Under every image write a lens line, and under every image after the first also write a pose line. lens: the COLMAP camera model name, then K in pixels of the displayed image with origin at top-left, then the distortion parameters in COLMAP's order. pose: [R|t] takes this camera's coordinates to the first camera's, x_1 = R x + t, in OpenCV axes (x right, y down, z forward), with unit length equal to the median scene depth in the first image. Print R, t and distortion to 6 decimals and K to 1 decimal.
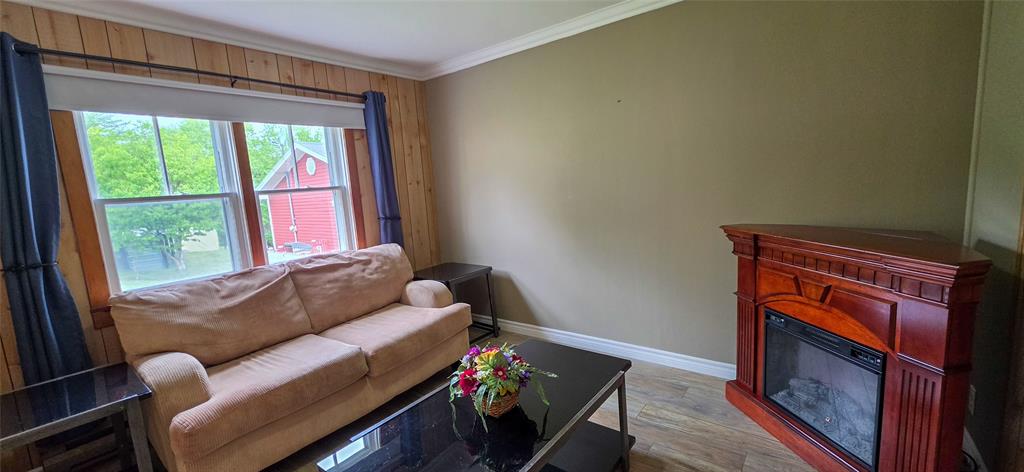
lens RADIAL K [[407.6, 0, 512.3], [0, 407.6, 238.6], [0, 0, 1]] dist [-0.001014, 0.000036]
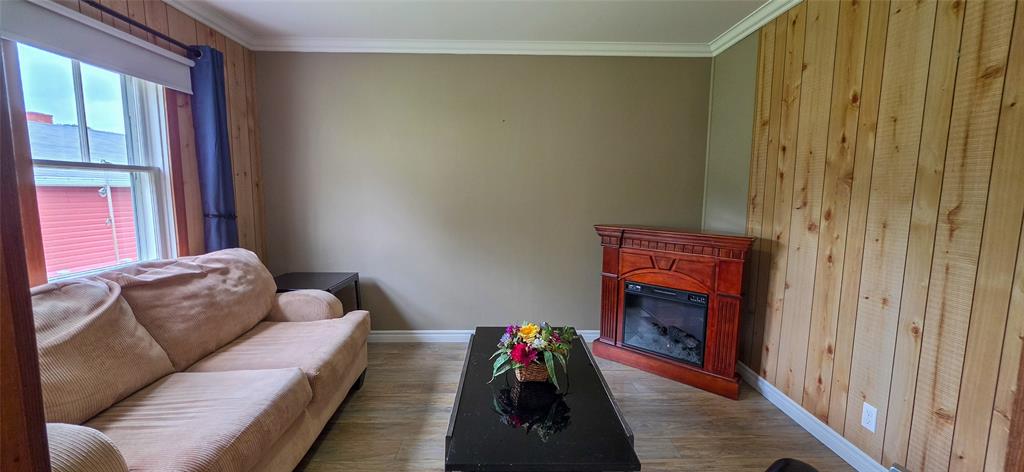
lens RADIAL K [[407.6, 0, 512.3], [0, 407.6, 238.6], [0, 0, 1]] dist [-0.001014, 0.000036]
pose [[0.776700, 0.000204, 0.629871, -0.425607], [0.029023, 0.998926, -0.036112, 0.041673], [-0.629202, 0.046329, 0.775860, 0.081152]]
